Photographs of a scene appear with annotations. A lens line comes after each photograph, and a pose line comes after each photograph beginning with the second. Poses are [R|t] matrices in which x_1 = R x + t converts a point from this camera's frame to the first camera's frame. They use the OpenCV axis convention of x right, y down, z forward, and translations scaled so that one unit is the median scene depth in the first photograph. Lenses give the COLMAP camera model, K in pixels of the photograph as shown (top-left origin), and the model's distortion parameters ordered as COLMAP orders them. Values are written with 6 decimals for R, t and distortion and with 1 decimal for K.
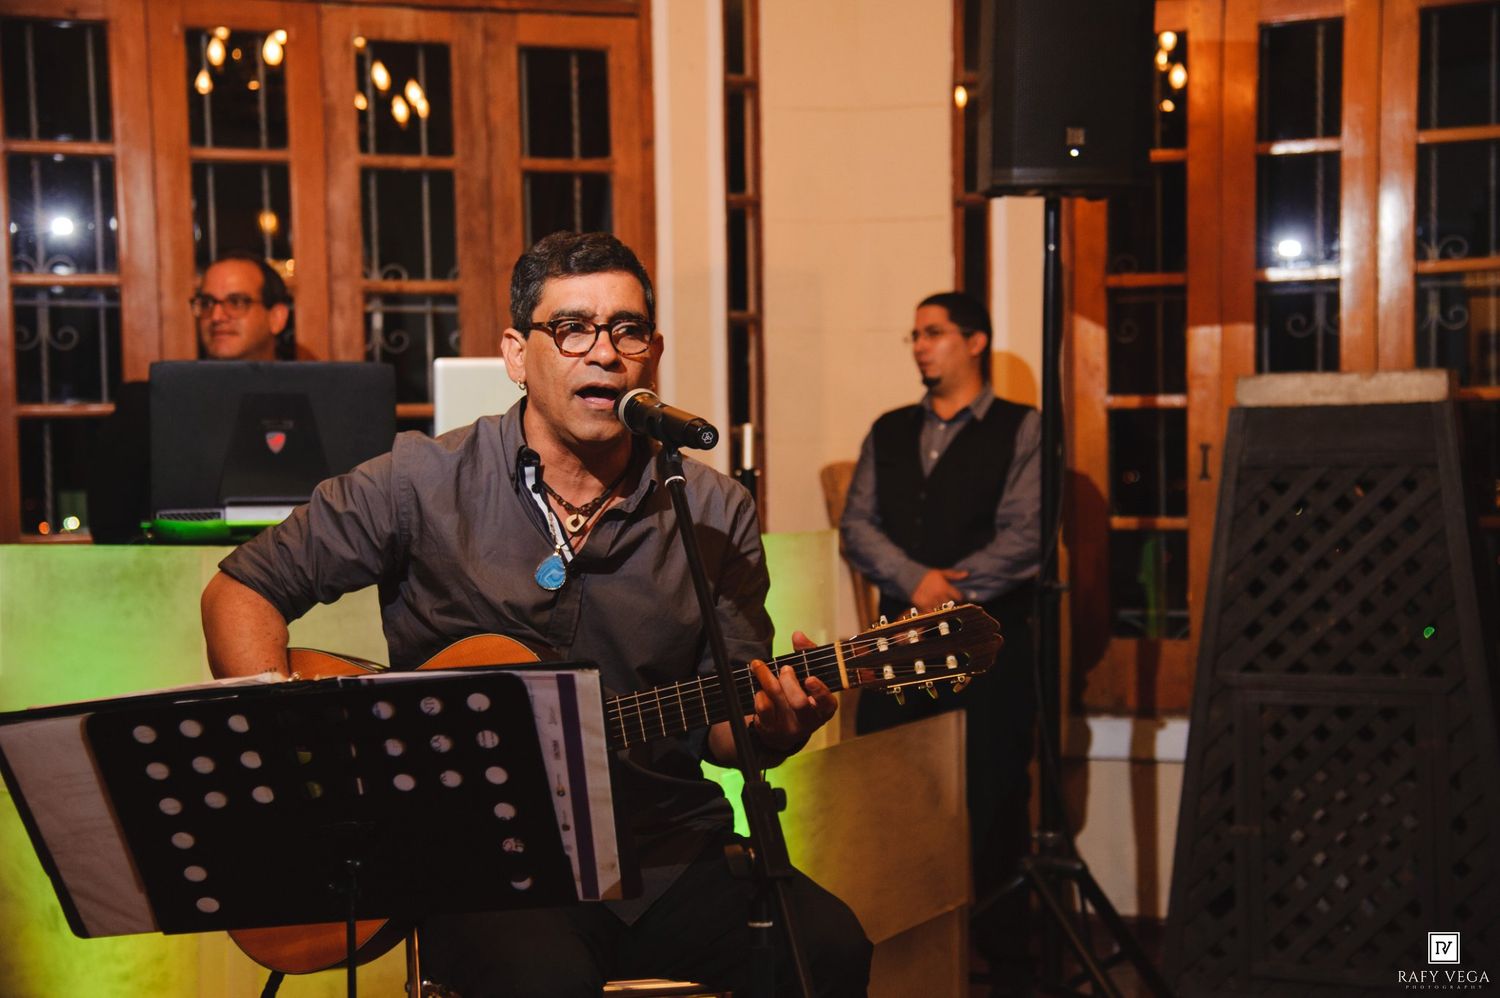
lens RADIAL K [[2106.4, 0, 750.0], [0, 2106.4, 499.0], [0, 0, 1]] dist [0.207590, -0.074994]
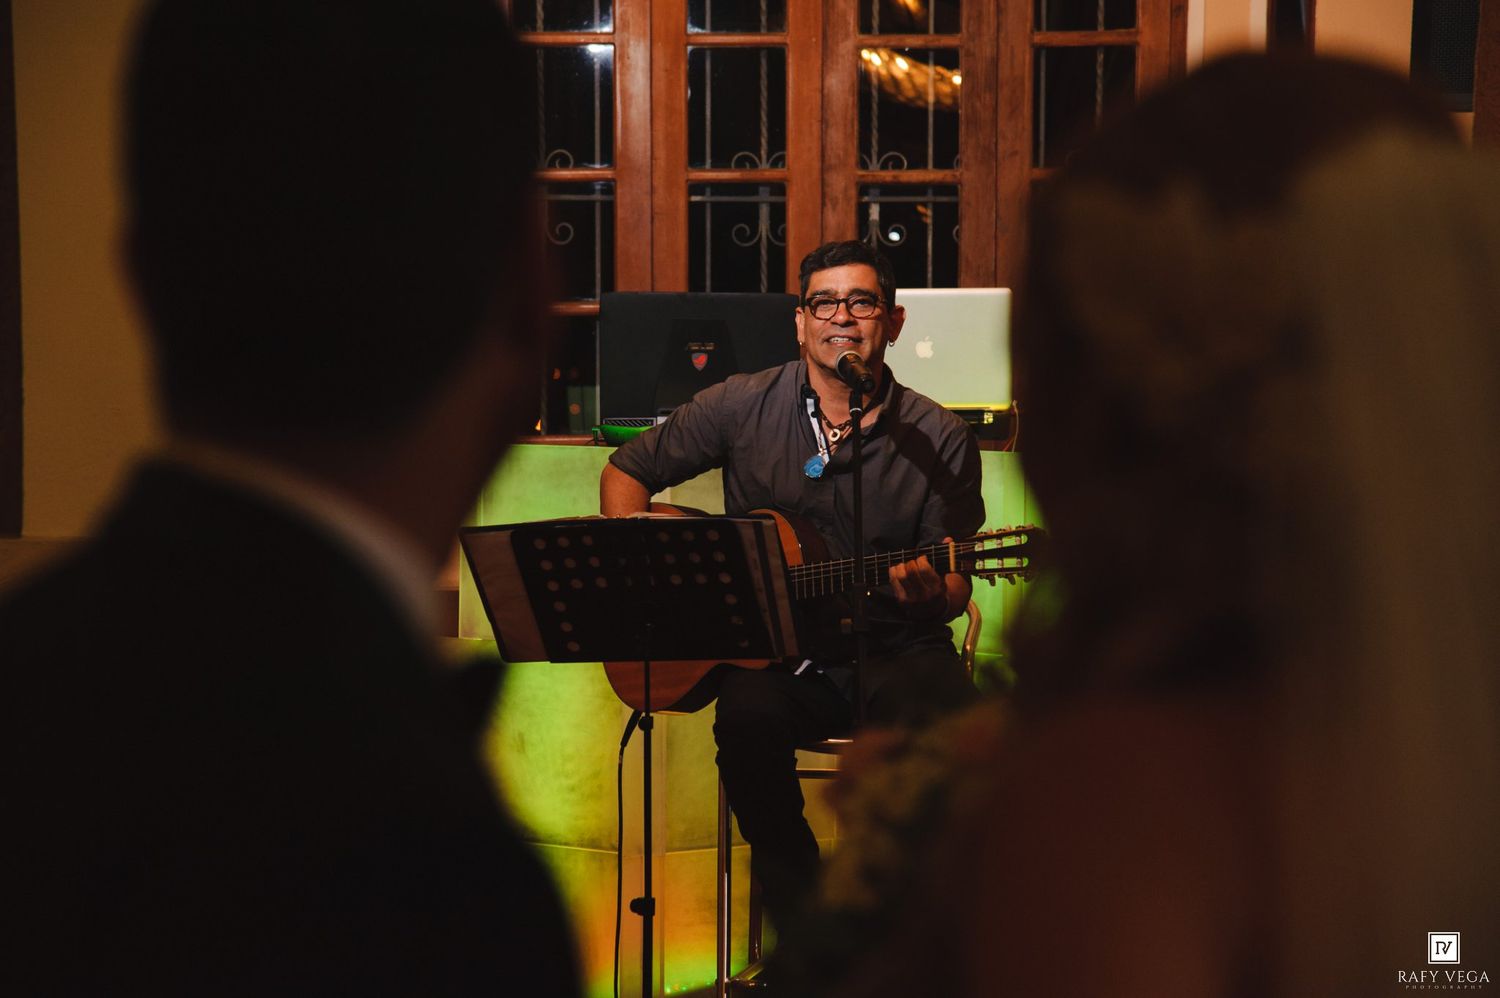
lens RADIAL K [[4957.4, 0, 750.0], [0, 4957.4, 499.0], [0, 0, 1]] dist [1.044566, 0.372009]
pose [[0.956037, 0.031053, -0.291597, 0.422760], [-0.023453, 0.999289, 0.029522, -0.022628], [0.292306, -0.021385, 0.956086, -1.129870]]
